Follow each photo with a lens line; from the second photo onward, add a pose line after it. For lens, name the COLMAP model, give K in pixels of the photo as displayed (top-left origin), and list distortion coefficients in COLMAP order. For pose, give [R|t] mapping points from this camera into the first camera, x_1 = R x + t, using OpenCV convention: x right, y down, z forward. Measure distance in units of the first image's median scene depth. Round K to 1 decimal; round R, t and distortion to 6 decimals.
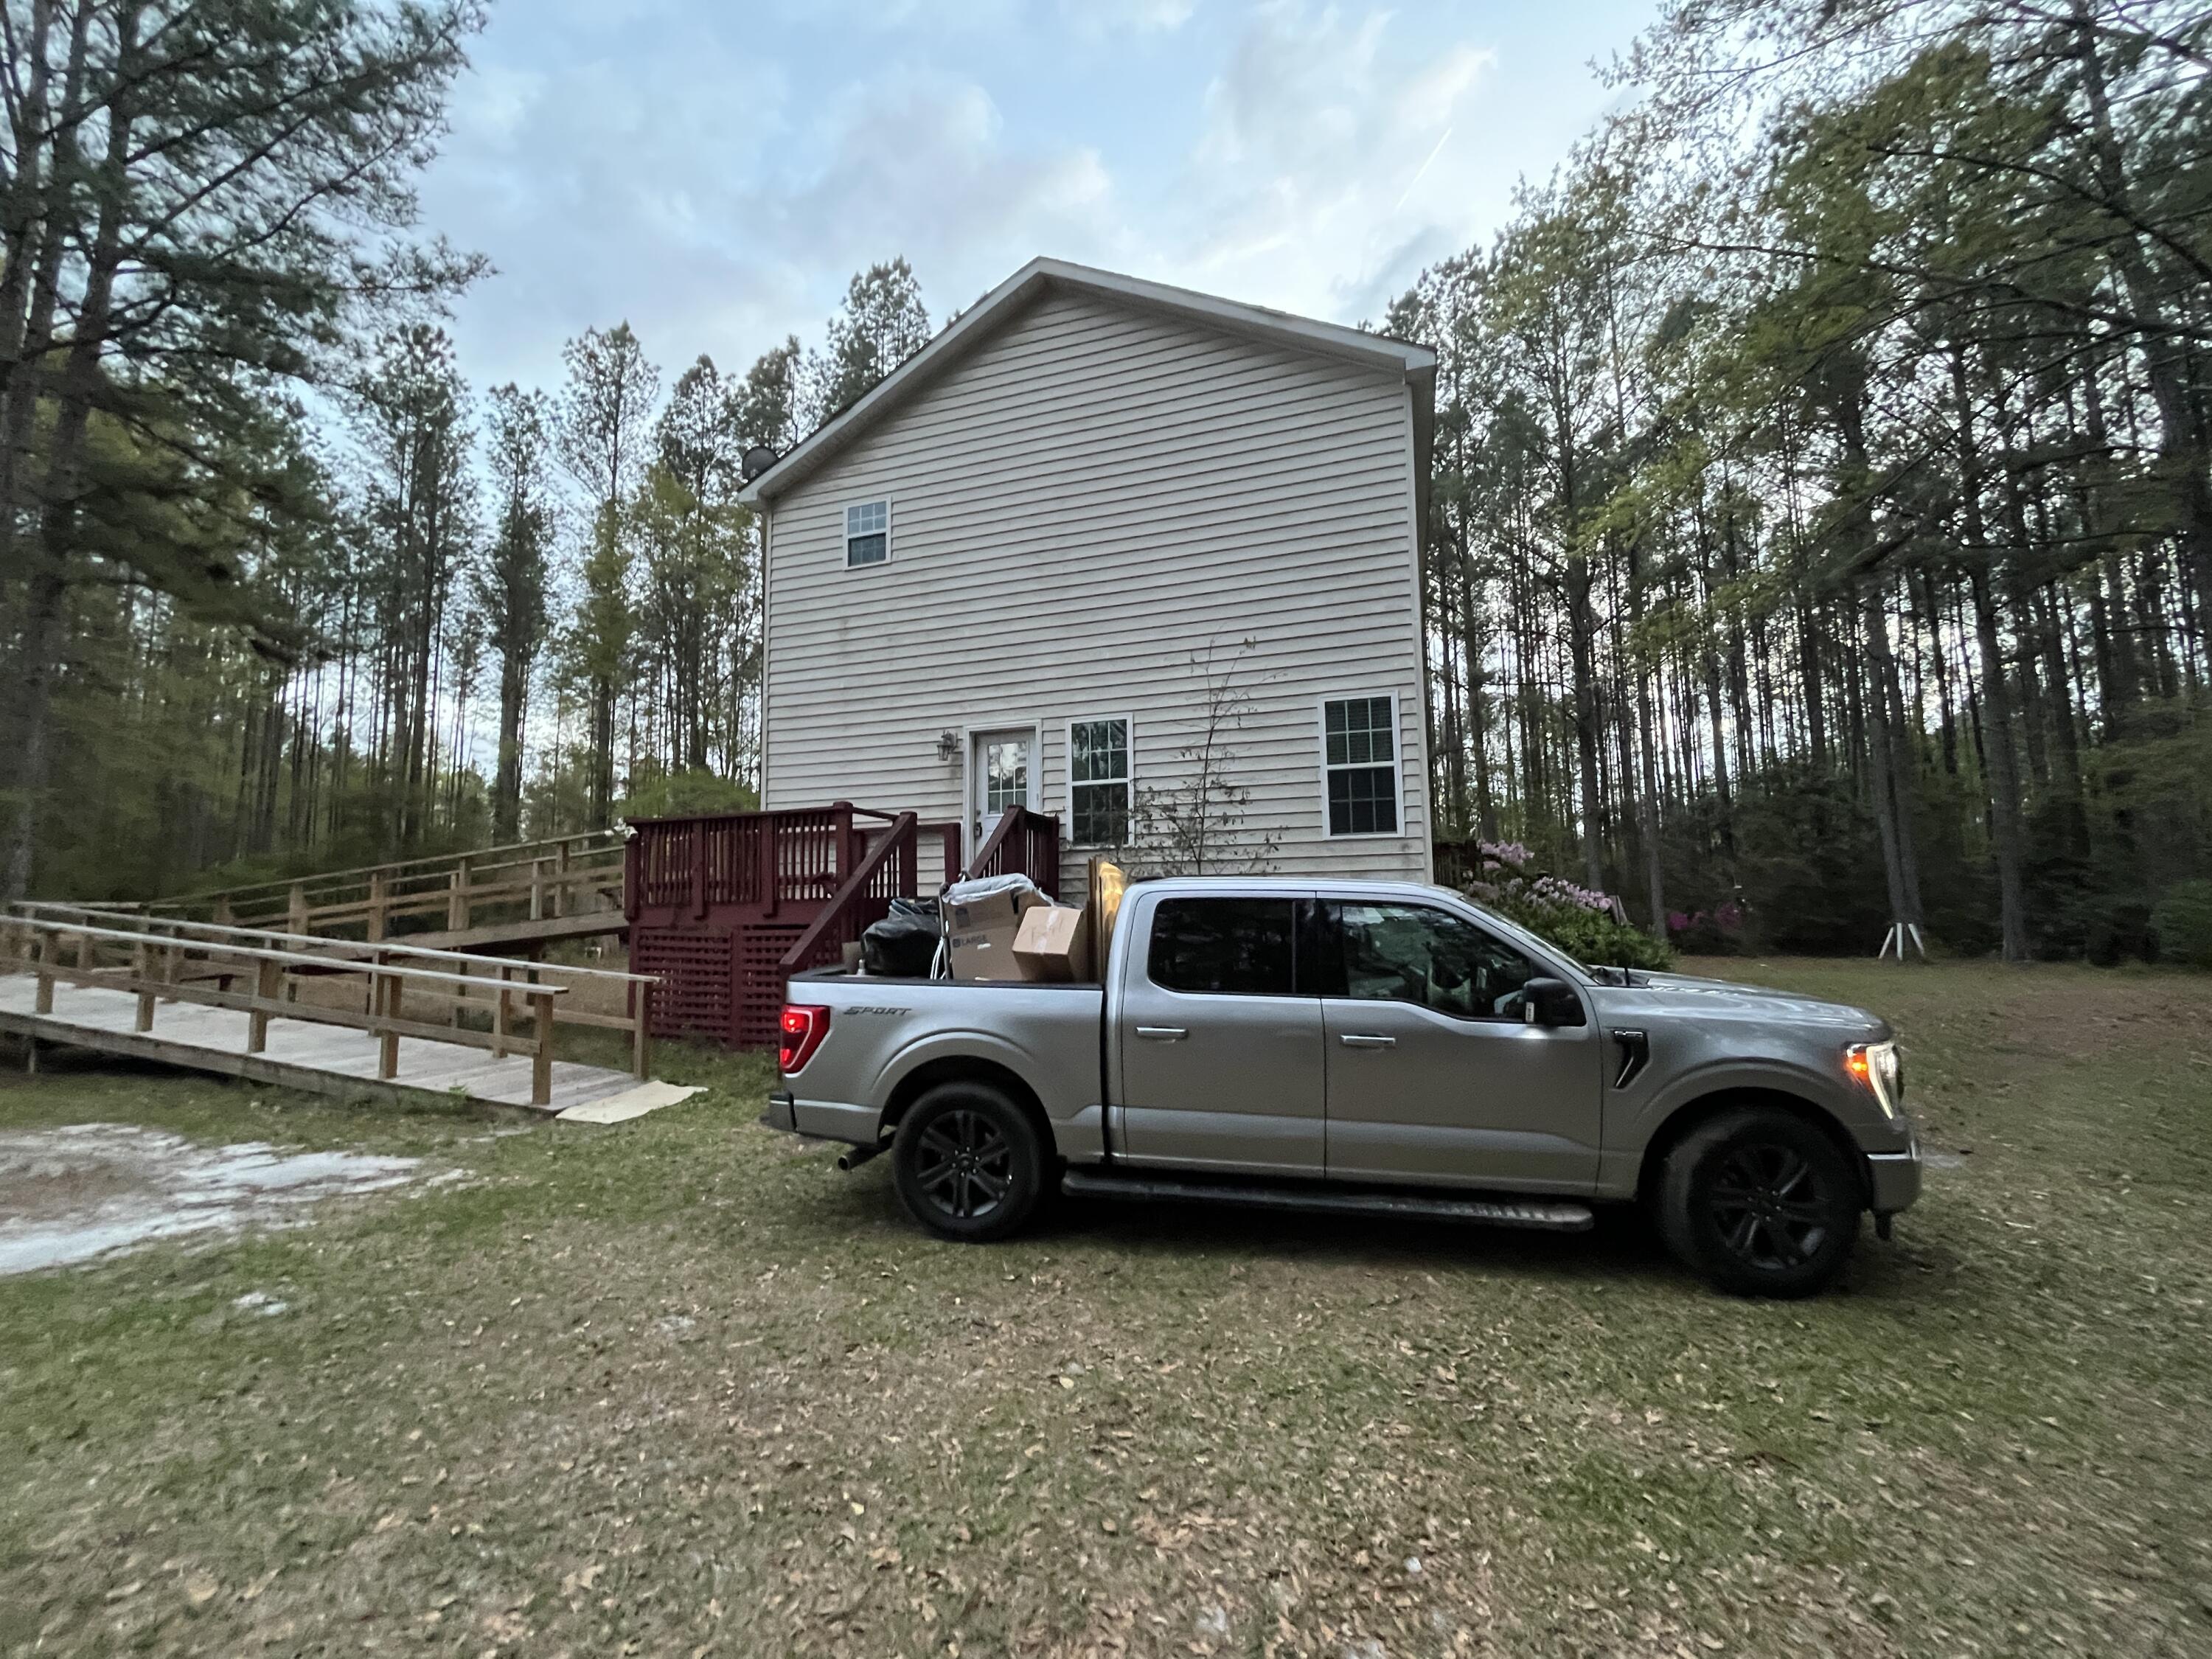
lens RADIAL K [[890.2, 0, 1108.6], [0, 890.2, 824.9], [0, 0, 1]] dist [-0.001000, -0.000569]
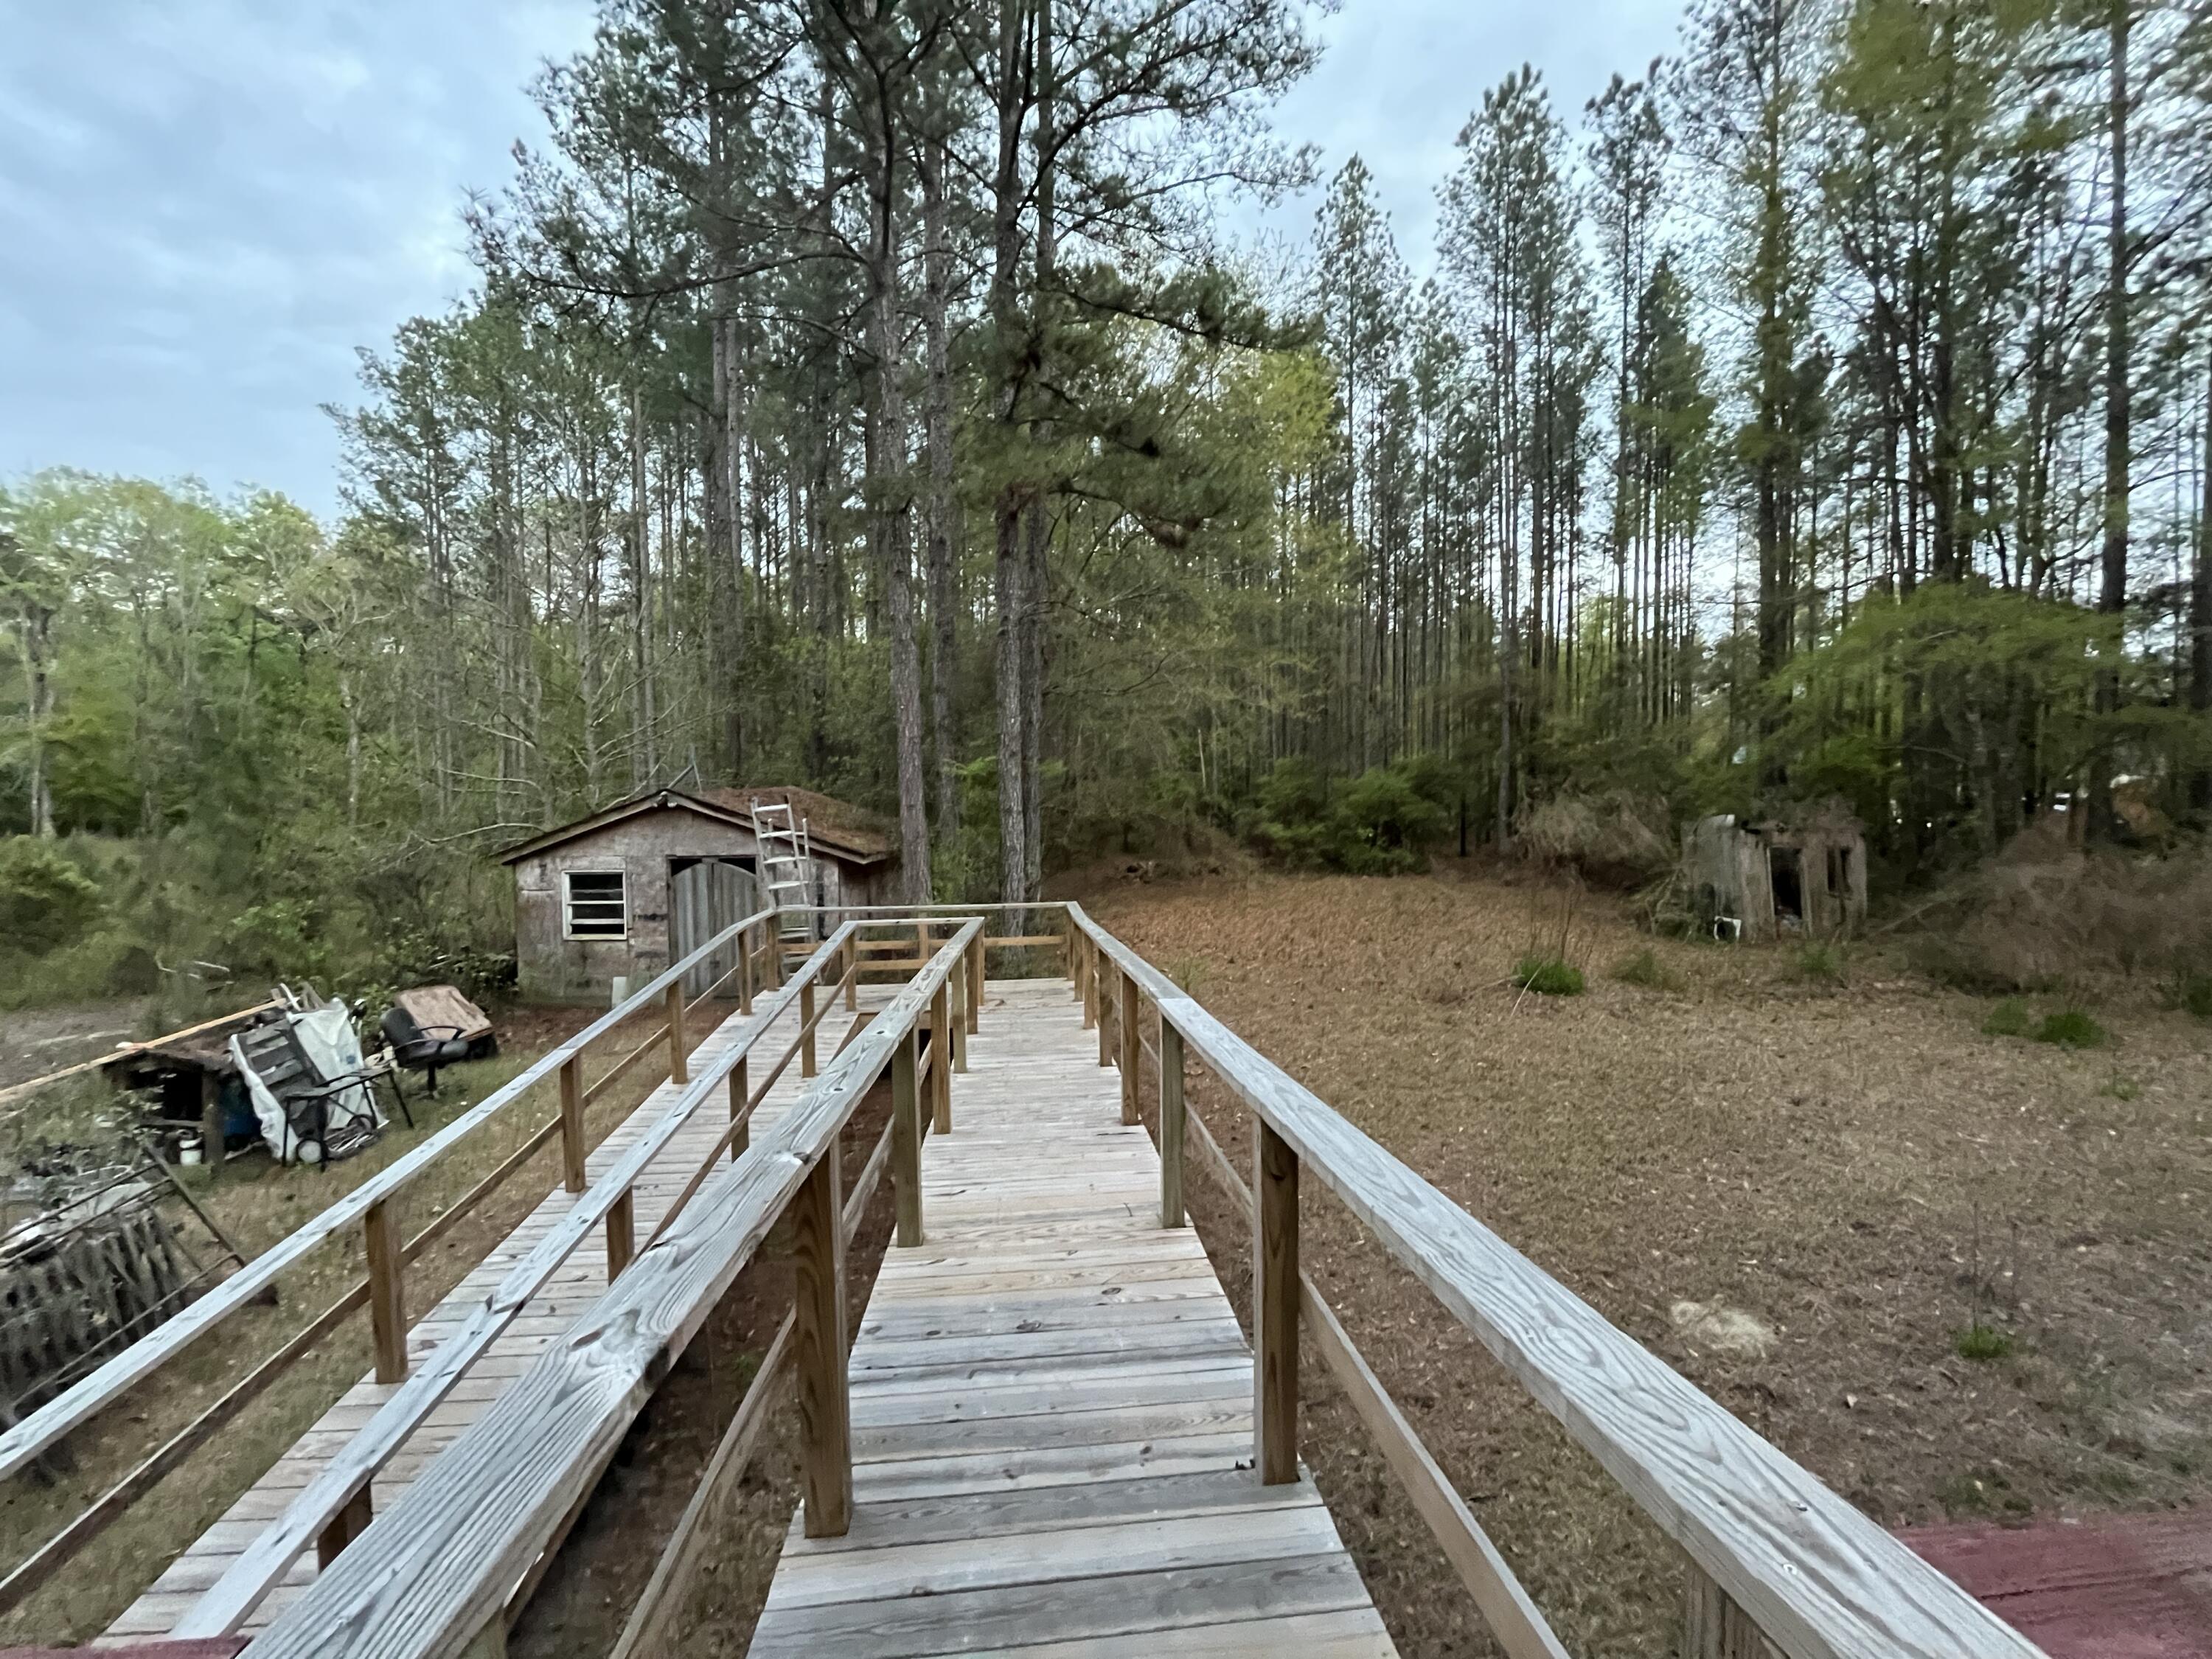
lens RADIAL K [[890.2, 0, 1108.6], [0, 890.2, 824.9], [0, 0, 1]] dist [-0.001000, -0.000569]
pose [[0.358755, 0.054463, -0.931841, -0.118329], [0.094151, 0.991094, 0.094174, -0.012933], [0.928671, -0.121519, 0.350433, 0.289168]]
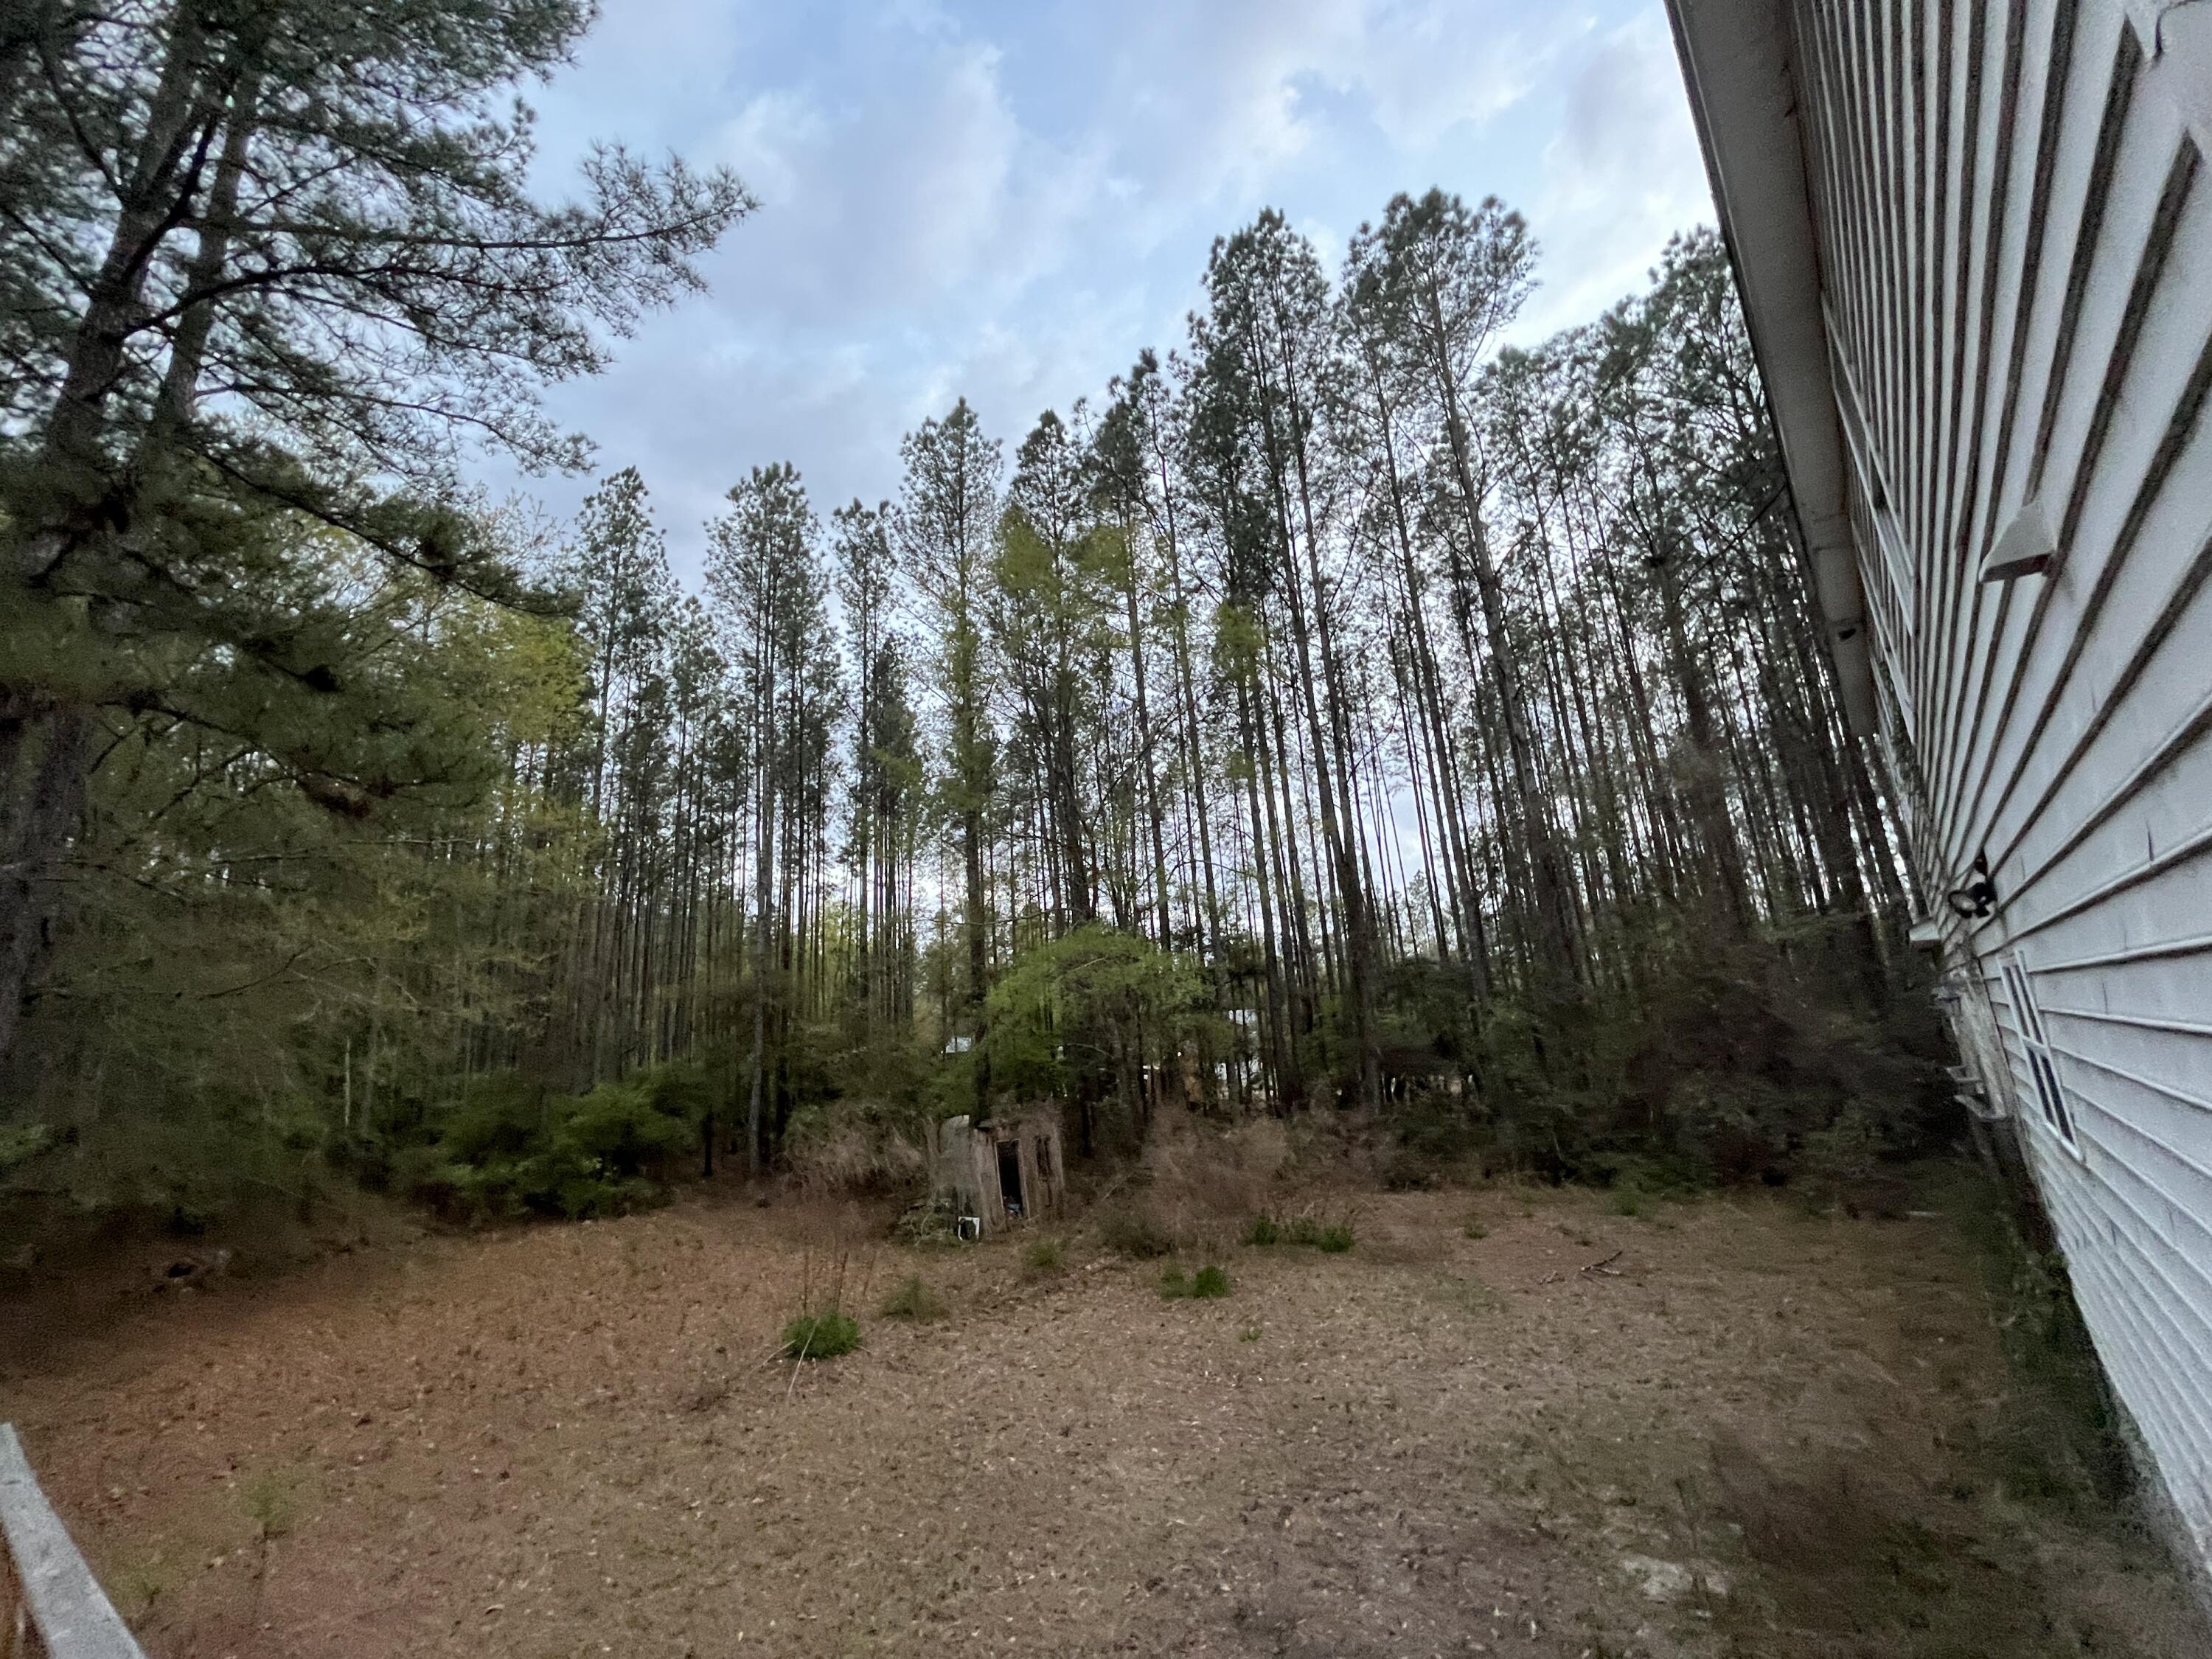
lens RADIAL K [[890.2, 0, 1108.6], [0, 890.2, 824.9], [0, 0, 1]] dist [-0.001000, -0.000569]
pose [[0.916988, -0.140435, -0.373378, -0.145345], [0.089981, 0.984679, -0.149370, -0.023826], [0.388634, 0.103373, 0.915575, 0.301106]]
